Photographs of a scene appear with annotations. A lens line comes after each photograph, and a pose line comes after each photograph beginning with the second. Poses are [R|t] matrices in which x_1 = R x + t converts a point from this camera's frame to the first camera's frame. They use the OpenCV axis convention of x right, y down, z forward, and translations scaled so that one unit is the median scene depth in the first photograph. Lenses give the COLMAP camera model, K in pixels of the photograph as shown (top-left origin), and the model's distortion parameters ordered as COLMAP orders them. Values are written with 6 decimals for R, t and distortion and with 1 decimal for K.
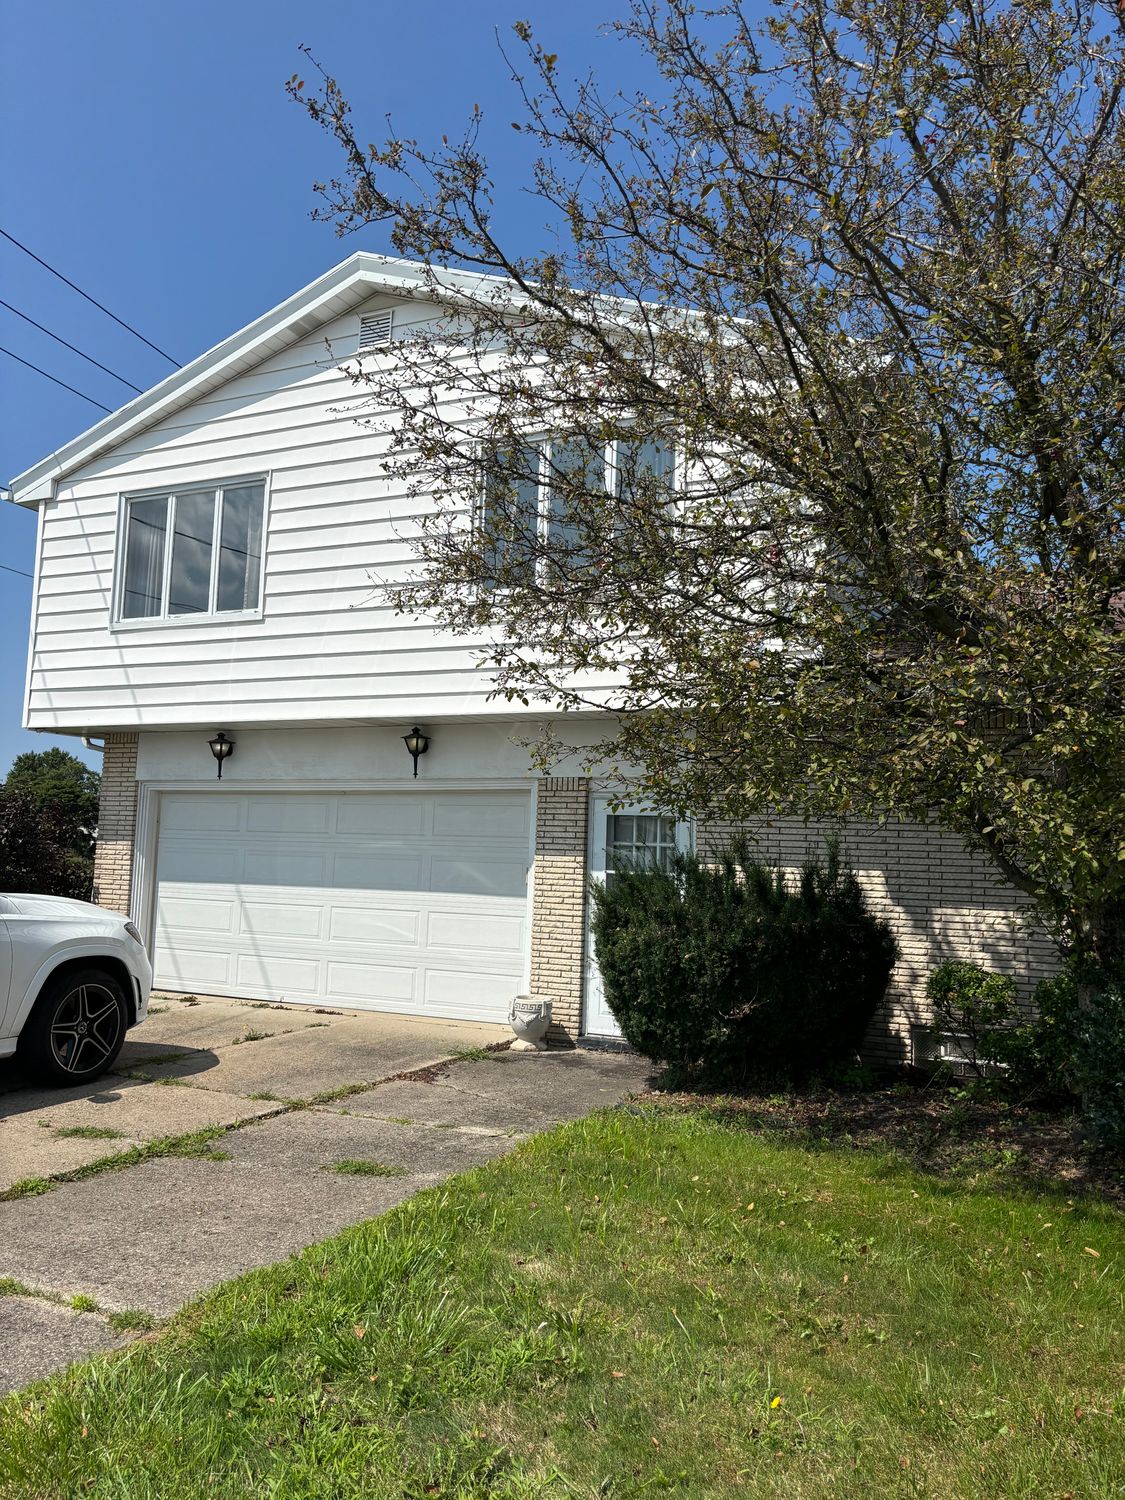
lens RADIAL K [[1127.0, 0, 568.5], [0, 1127.0, 745.3], [0, 0, 1]] dist [0.008607, 0.000717]
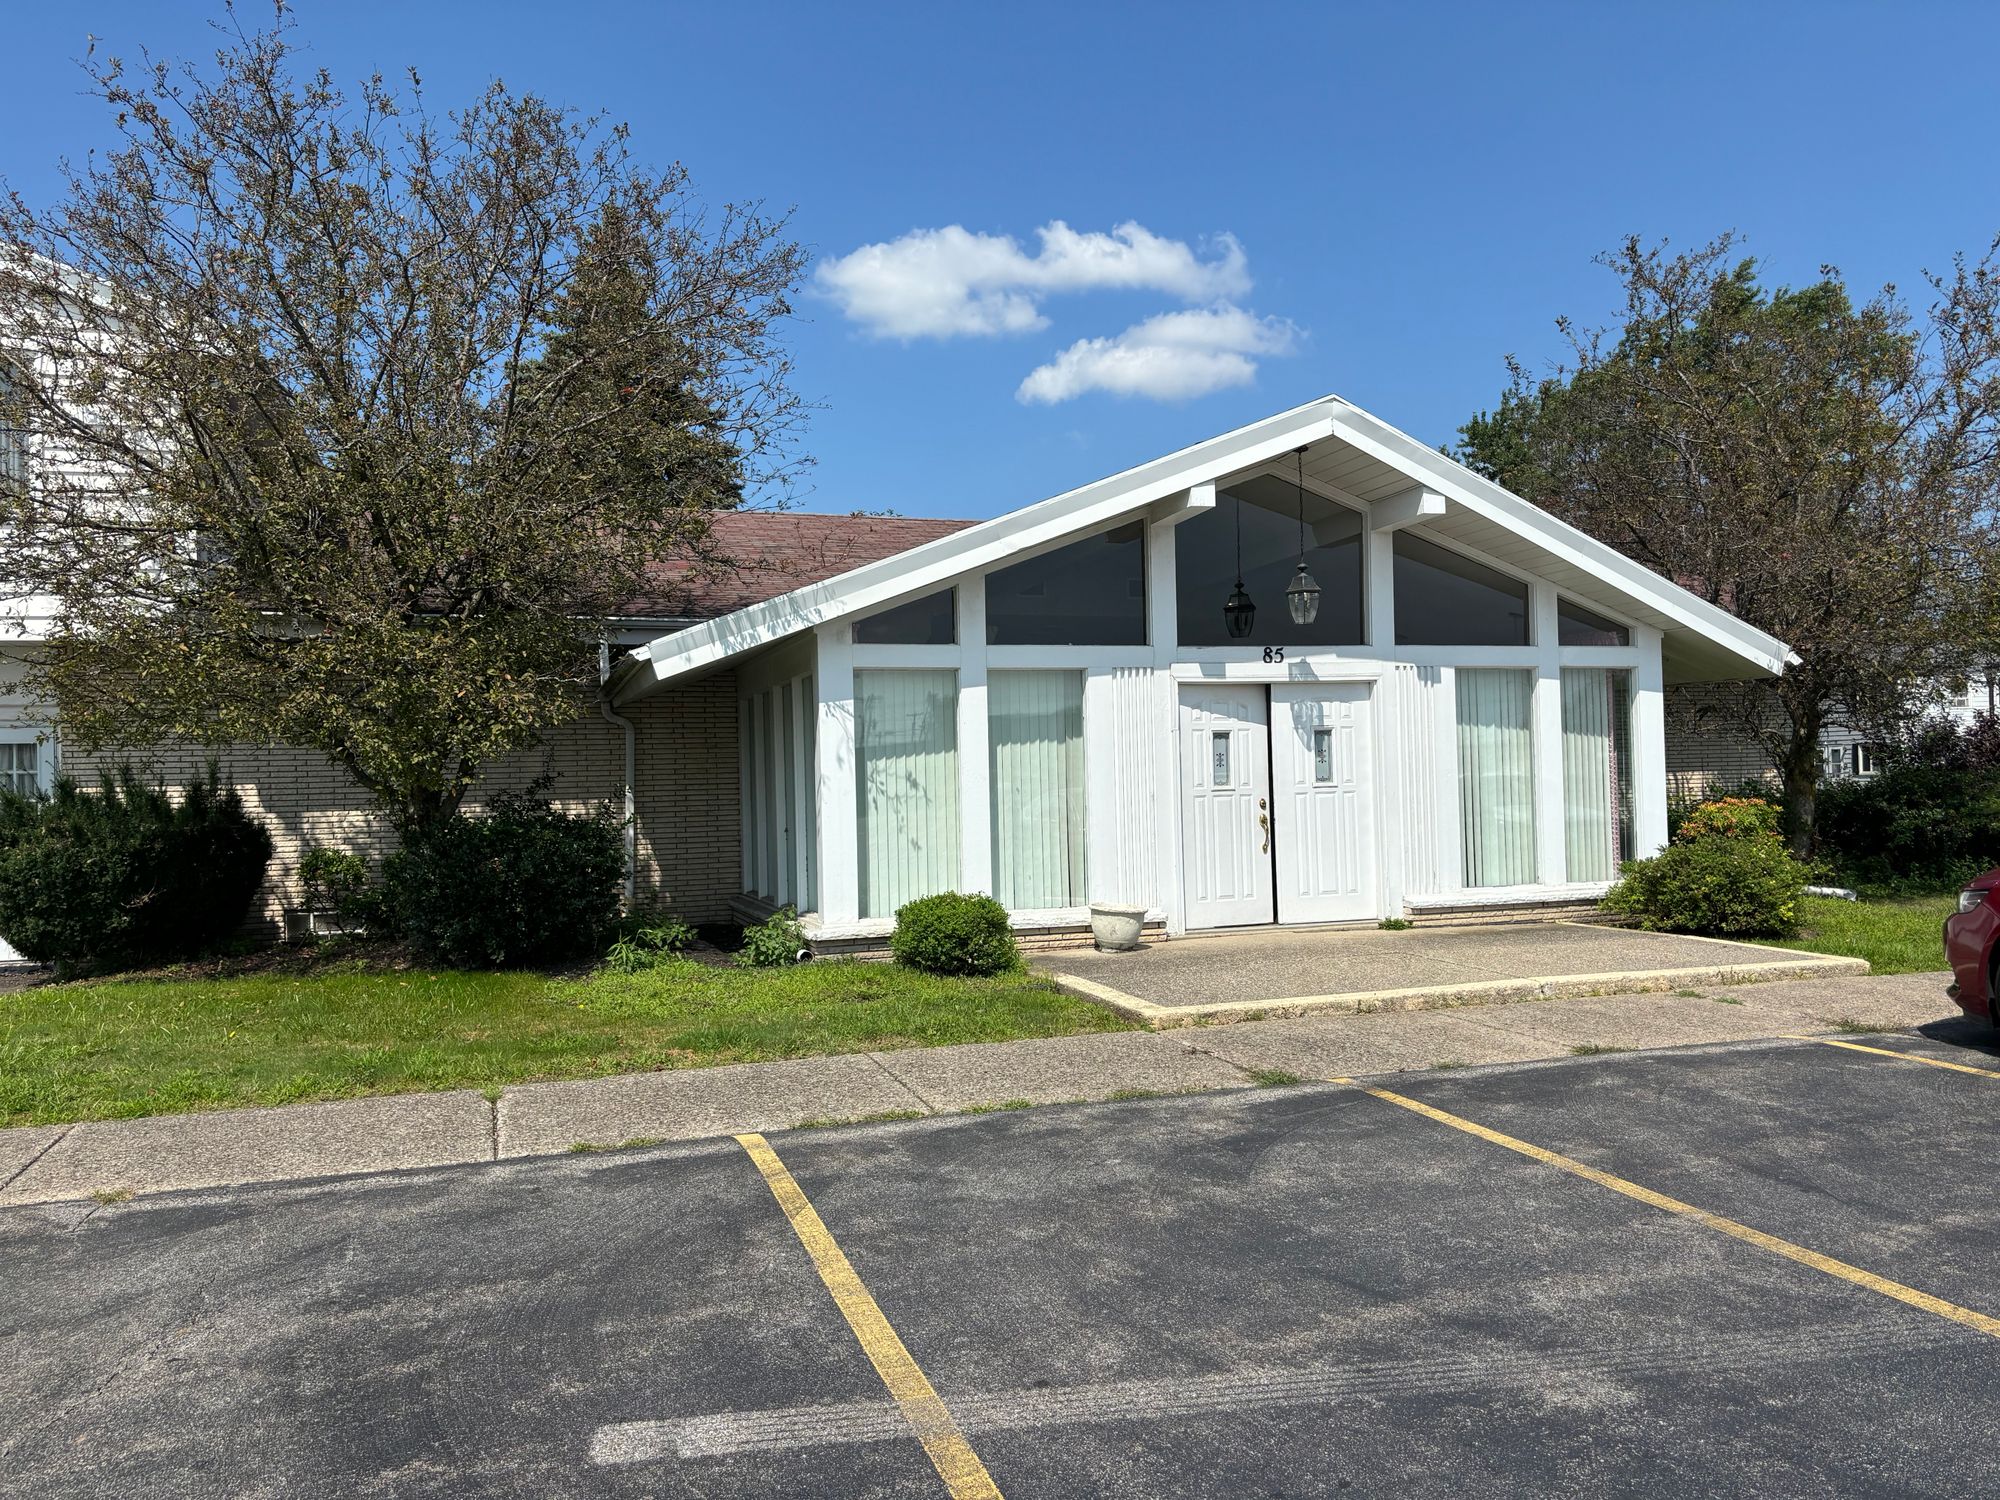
lens RADIAL K [[1502.7, 0, 1008.9], [0, 1502.7, 743.4], [0, 0, 1]] dist [0.008607, 0.000717]
pose [[0.725861, -0.035505, 0.686925, -0.269228], [-0.018340, 0.997313, 0.070927, -0.066999], [-0.687597, -0.064081, 0.723259, -0.789889]]
